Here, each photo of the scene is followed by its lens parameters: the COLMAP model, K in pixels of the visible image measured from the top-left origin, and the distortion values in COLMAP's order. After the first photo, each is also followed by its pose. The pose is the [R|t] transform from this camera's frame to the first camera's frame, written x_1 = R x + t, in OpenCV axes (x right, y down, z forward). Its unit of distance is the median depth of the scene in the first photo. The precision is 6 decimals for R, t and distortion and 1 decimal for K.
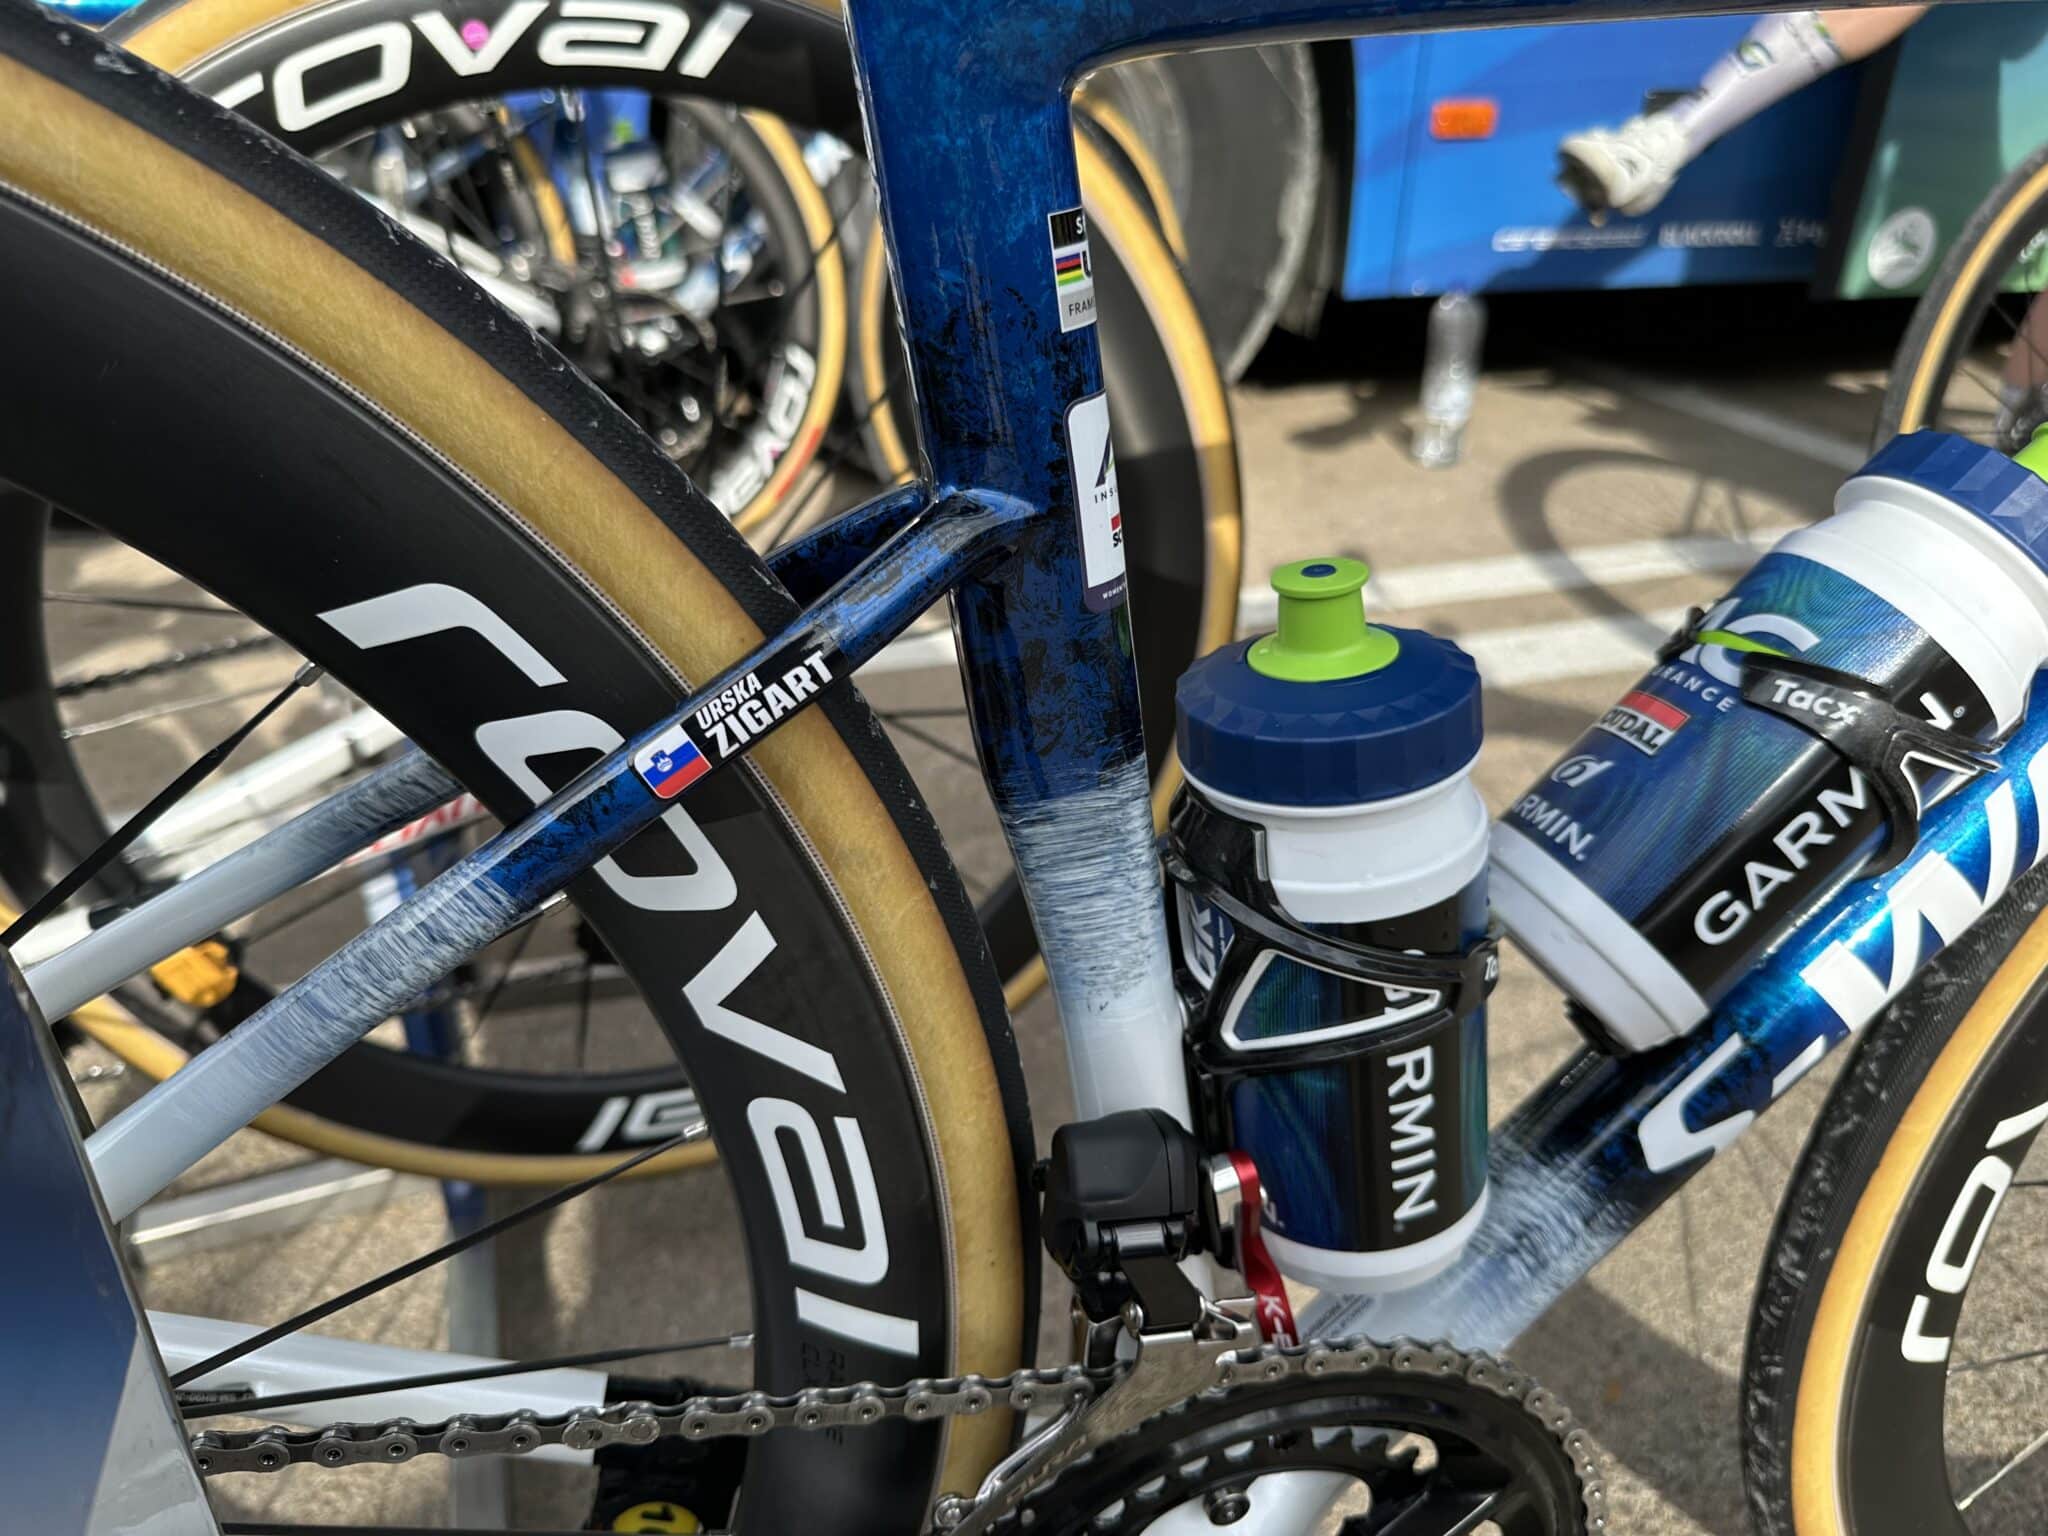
lens RADIAL K [[1548.7, 0, 987.9], [0, 1548.7, 762.3], [0, 0, 1]] dist [-0.028797, -0.002350]
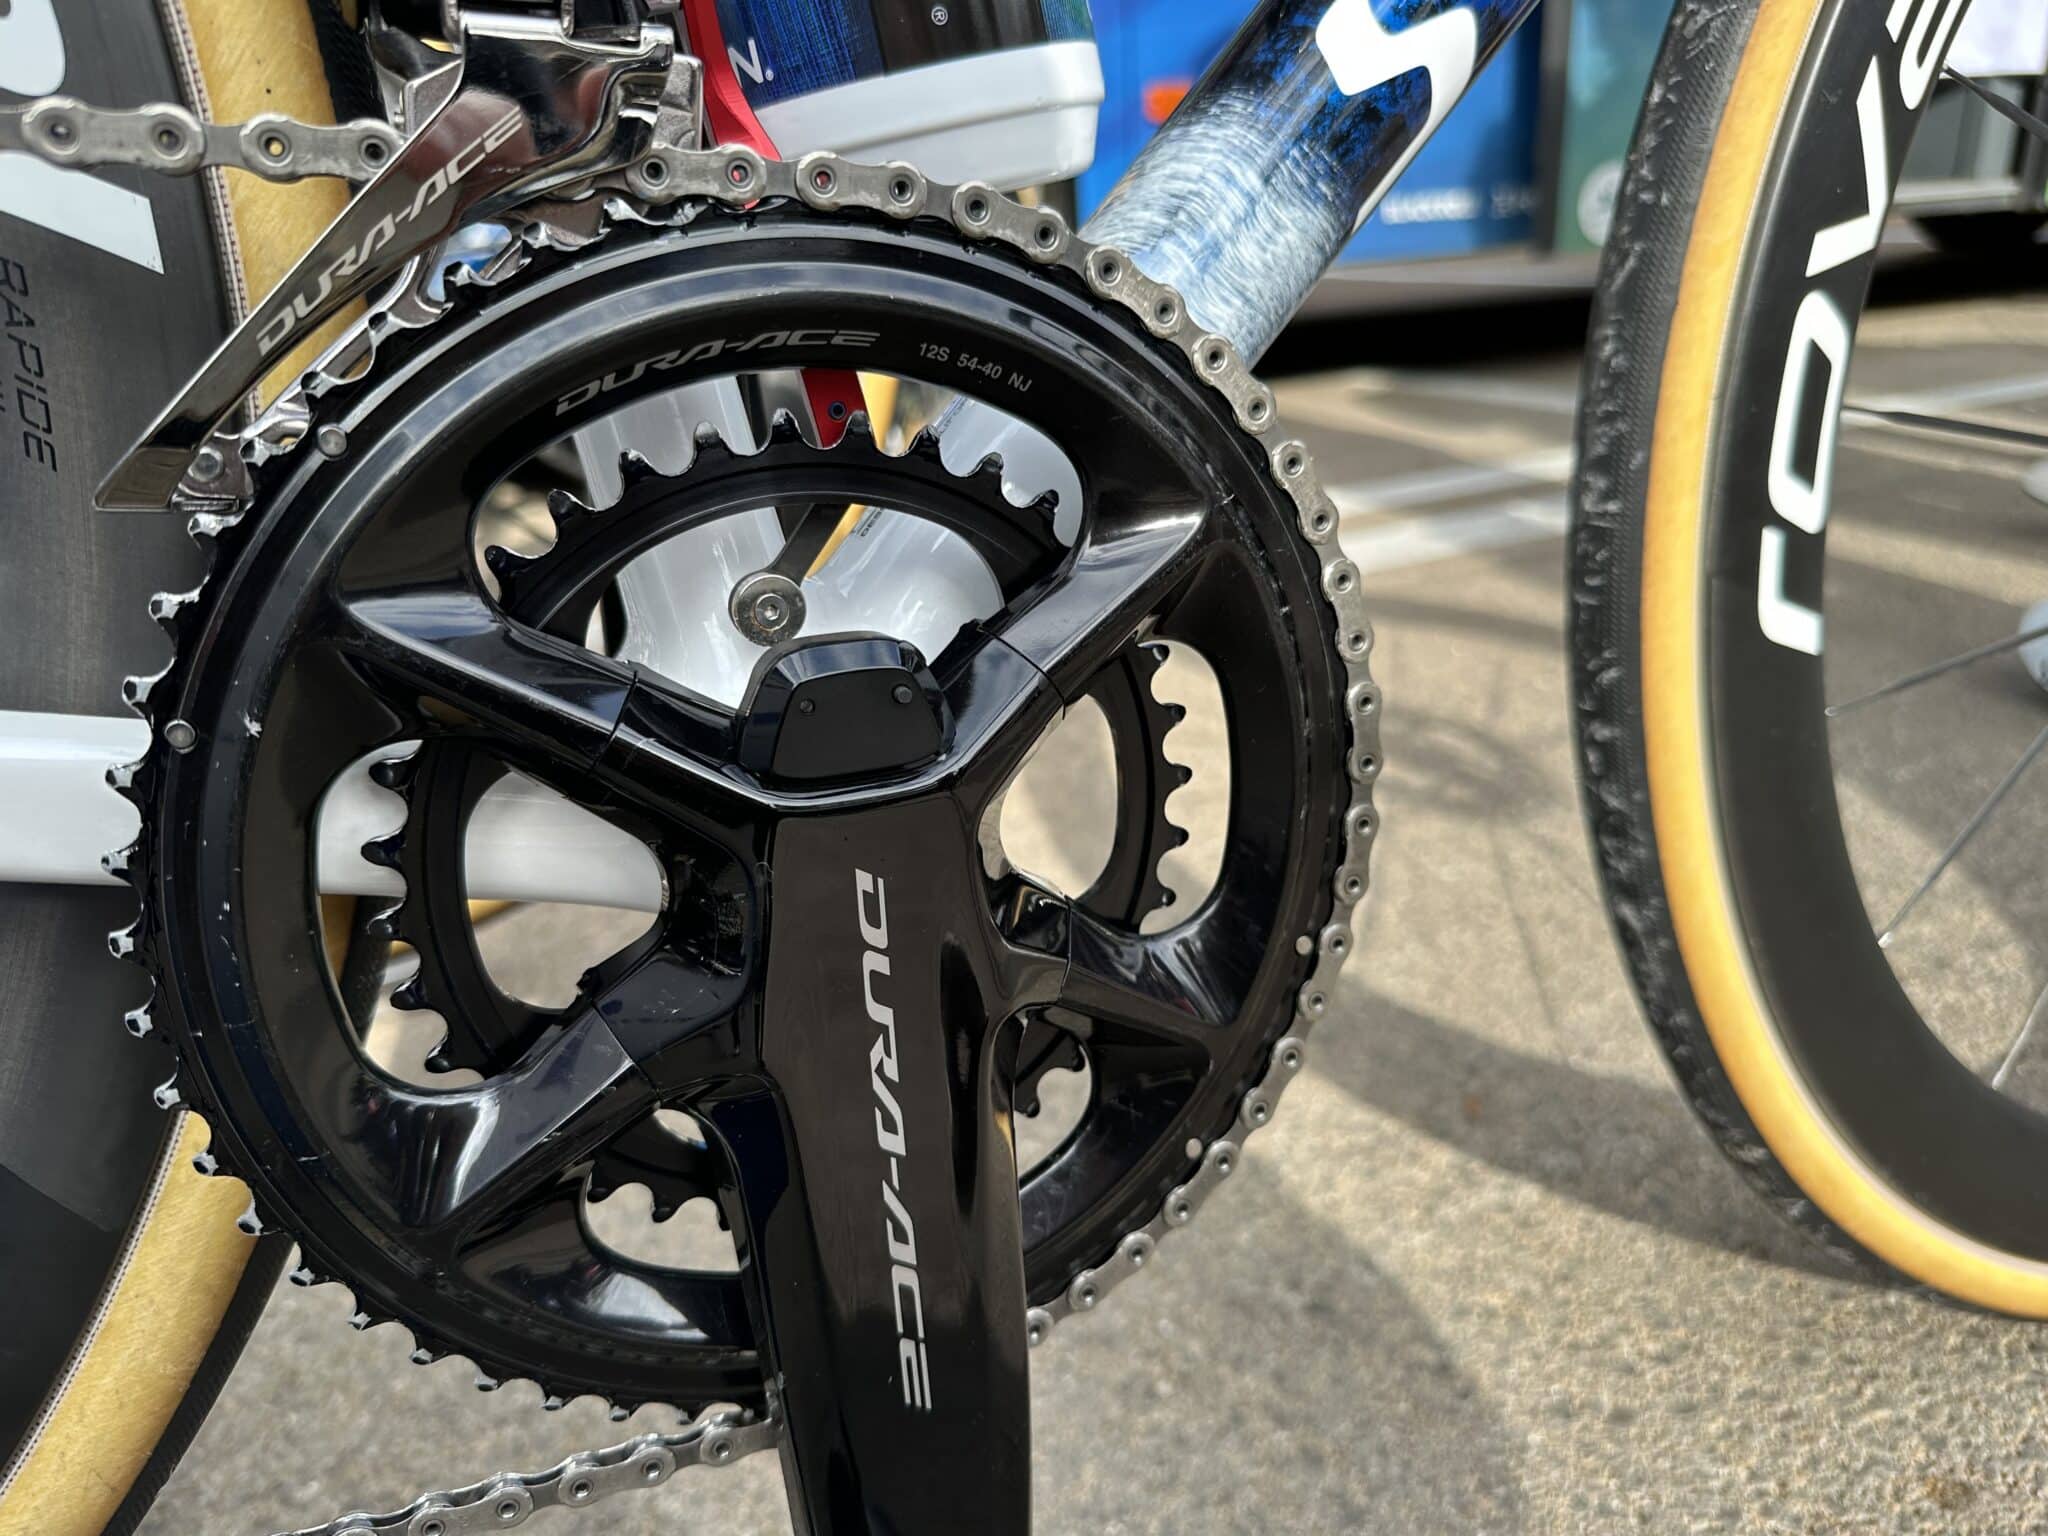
lens RADIAL K [[1517.9, 0, 996.4], [0, 1517.9, 771.2], [0, 0, 1]] dist [-0.001795, -0.076728]
pose [[0.987522, -0.114739, 0.107865, 0.066991], [0.126542, 0.985863, -0.109821, 0.241016], [-0.093739, 0.122100, 0.988081, 0.150959]]
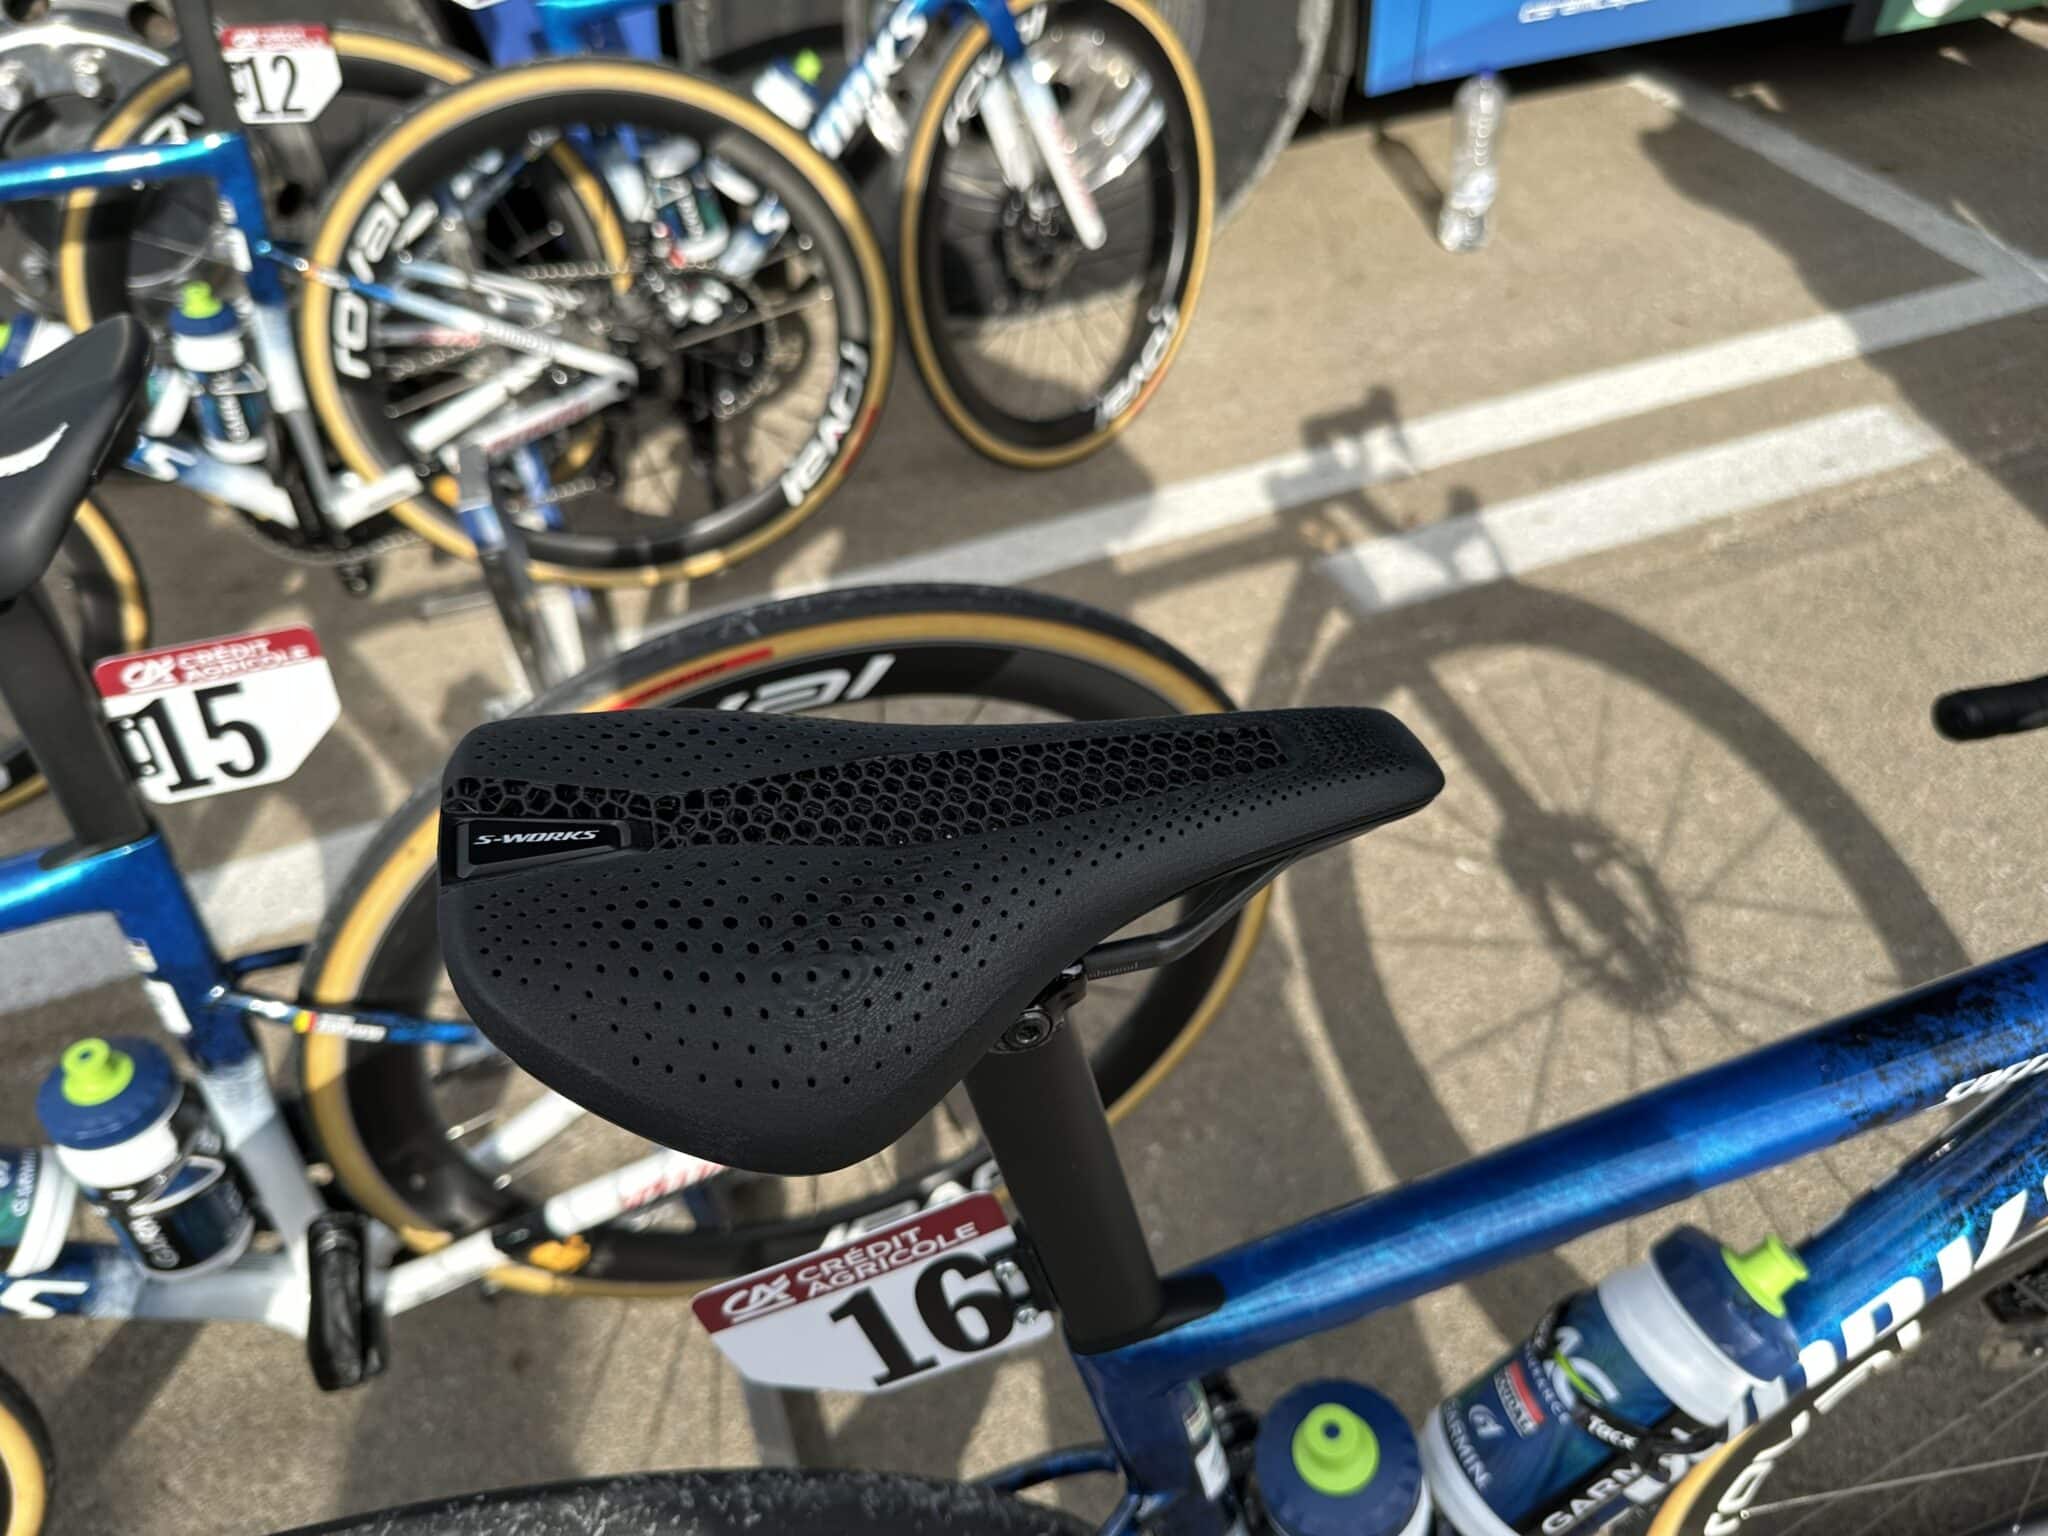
lens RADIAL K [[1548.7, 0, 987.9], [0, 1548.7, 762.3], [0, 0, 1]] dist [-0.028797, -0.002350]
pose [[0.995937, -0.081256, -0.038829, -0.017314], [0.088977, 0.954386, 0.285008, -0.460246], [0.013899, -0.287305, 0.957738, -0.167718]]
